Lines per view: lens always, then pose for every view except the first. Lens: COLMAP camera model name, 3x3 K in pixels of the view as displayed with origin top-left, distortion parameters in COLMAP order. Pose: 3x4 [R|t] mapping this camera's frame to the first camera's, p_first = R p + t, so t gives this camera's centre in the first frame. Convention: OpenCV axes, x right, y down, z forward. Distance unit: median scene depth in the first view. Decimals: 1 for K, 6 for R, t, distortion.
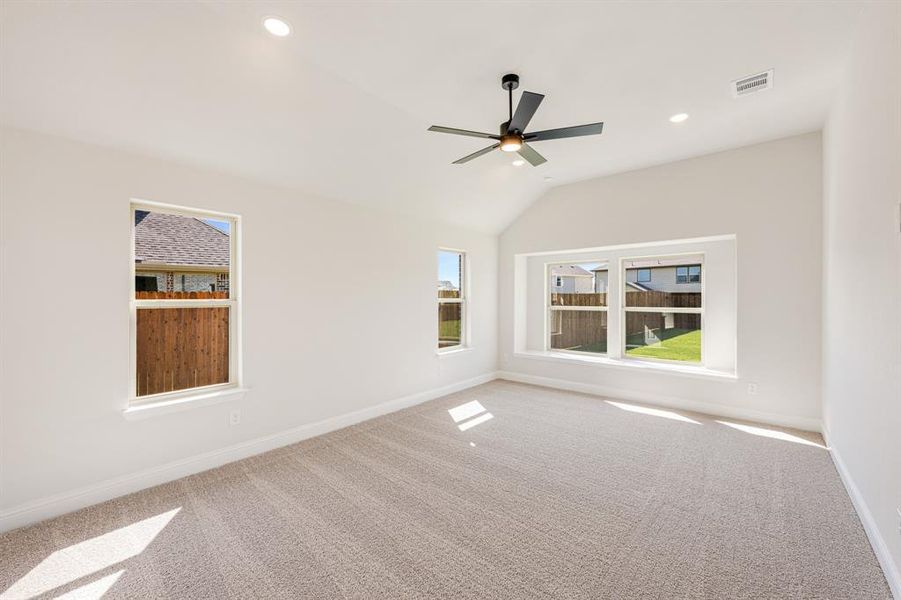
lens RADIAL K [[365.3, 0, 450.5], [0, 365.3, 300.0], [0, 0, 1]] dist [-0.001362, -0.000194]
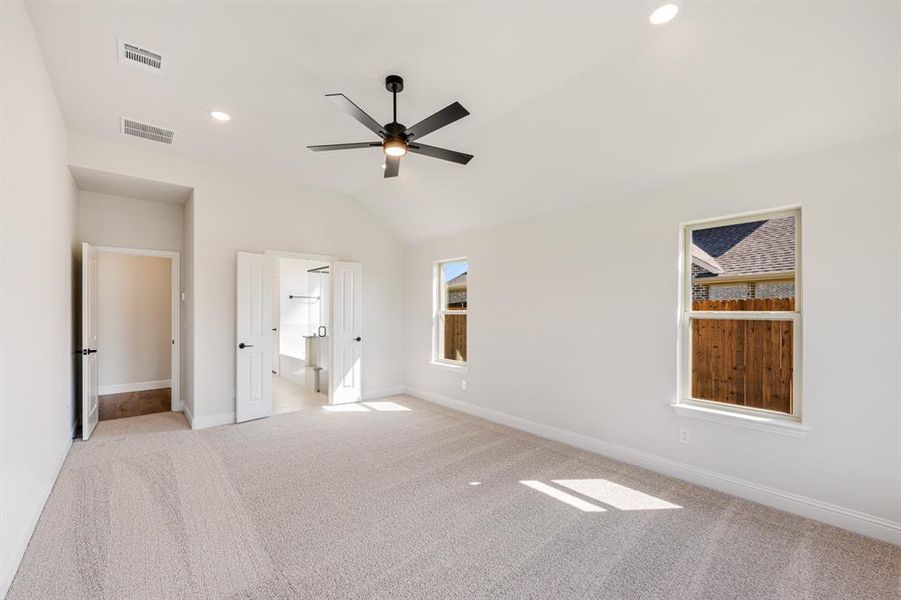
lens RADIAL K [[368.9, 0, 450.1], [0, 368.9, 308.0], [0, 0, 1]] dist [-0.001572, -0.000153]
pose [[-0.134462, 0.003420, -0.990913, 0.574713], [-0.011237, 0.999924, 0.004976, -0.008719], [0.990855, 0.011804, -0.134414, 0.664527]]
